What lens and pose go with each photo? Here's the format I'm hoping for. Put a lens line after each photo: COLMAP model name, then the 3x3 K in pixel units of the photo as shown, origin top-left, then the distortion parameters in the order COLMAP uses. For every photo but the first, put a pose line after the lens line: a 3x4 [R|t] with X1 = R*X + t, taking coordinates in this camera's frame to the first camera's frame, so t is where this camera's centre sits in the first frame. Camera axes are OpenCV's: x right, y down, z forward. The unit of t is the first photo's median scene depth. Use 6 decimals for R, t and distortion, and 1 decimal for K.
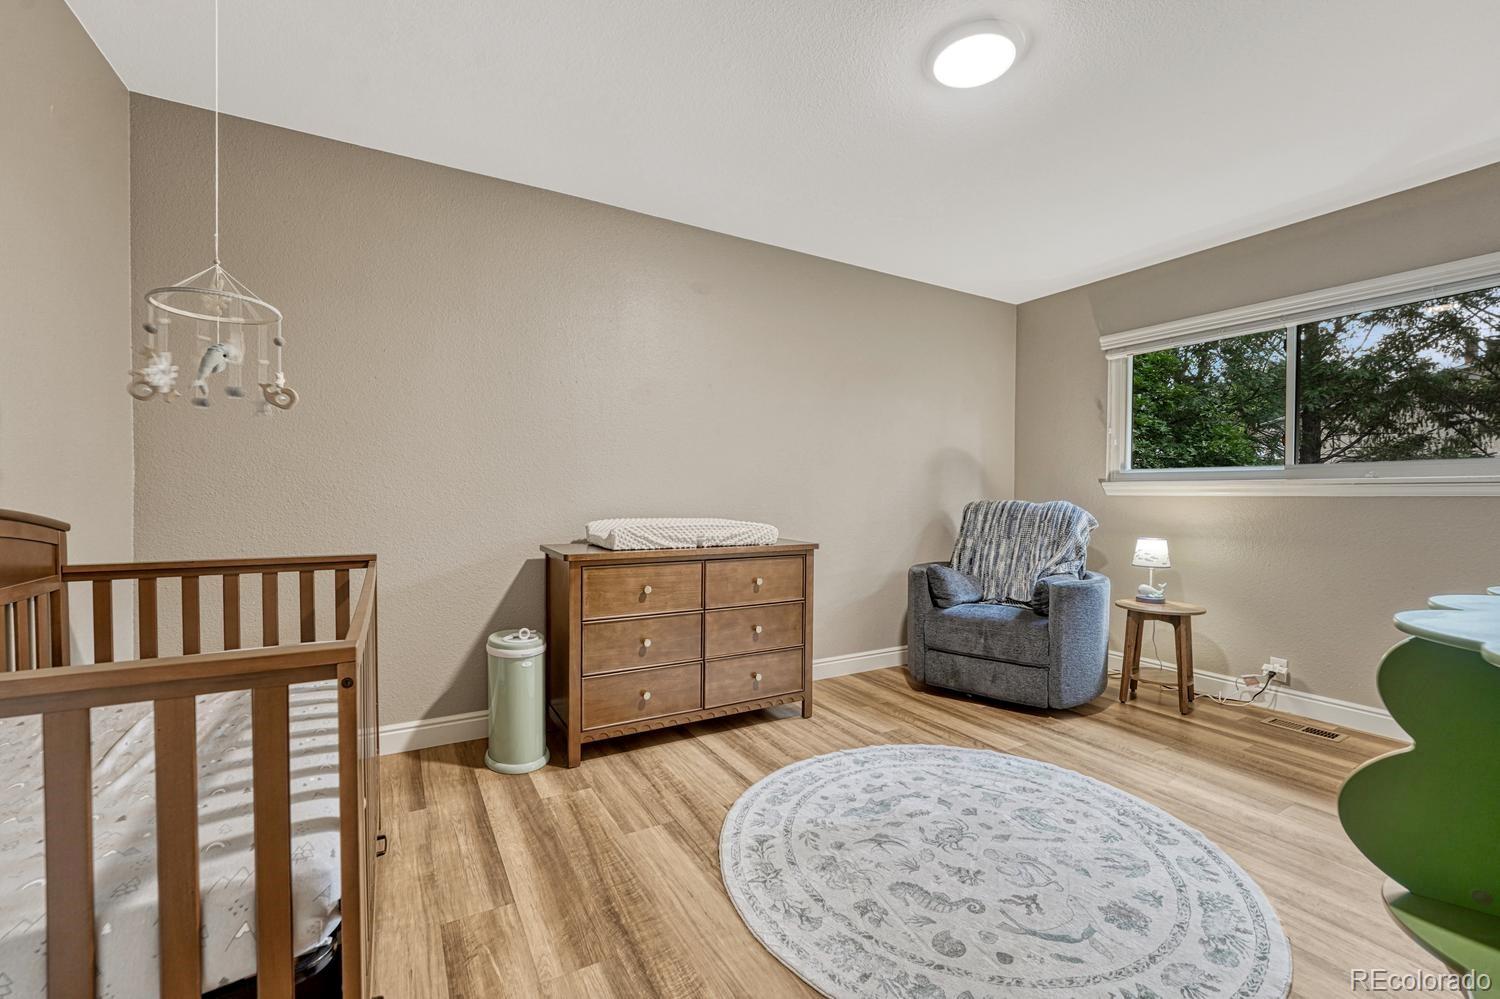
lens RADIAL K [[626.9, 0, 748.0], [0, 626.9, 503.4], [0, 0, 1]] dist [-0.007351, 0.000514]
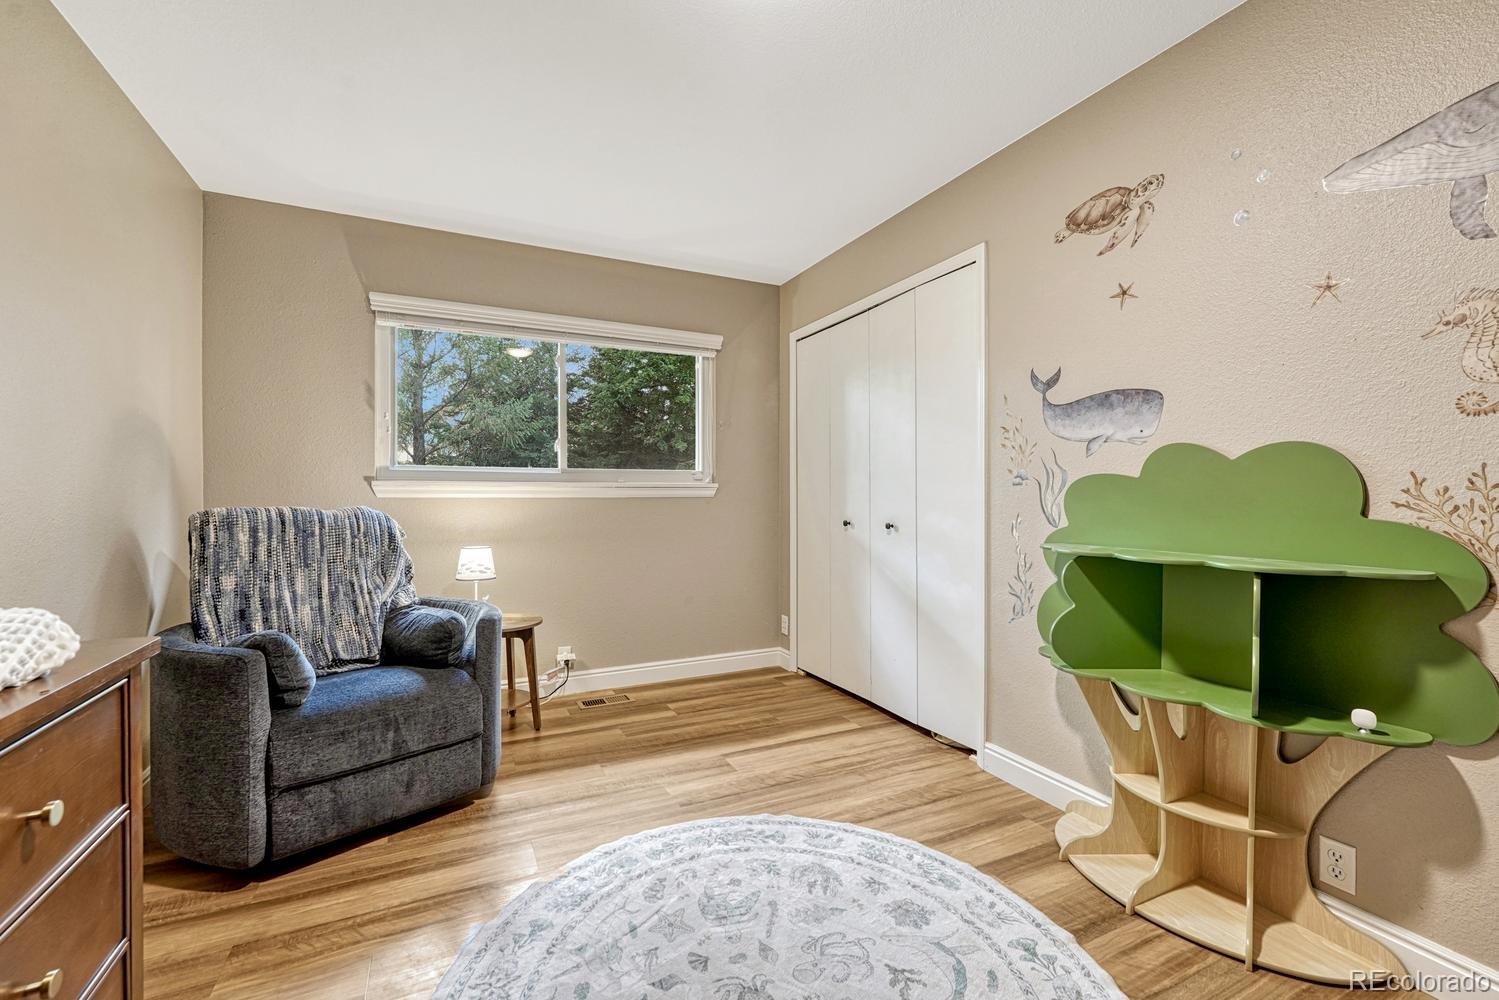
lens RADIAL K [[626.5, 0, 747.0], [0, 626.5, 497.1], [0, 0, 1]] dist [-0.007351, 0.000514]
pose [[0.062930, -0.005398, 0.998003, -0.218732], [0.011090, 0.999927, 0.004709, -0.014885], [-0.997956, 0.010771, 0.062985, 0.602778]]
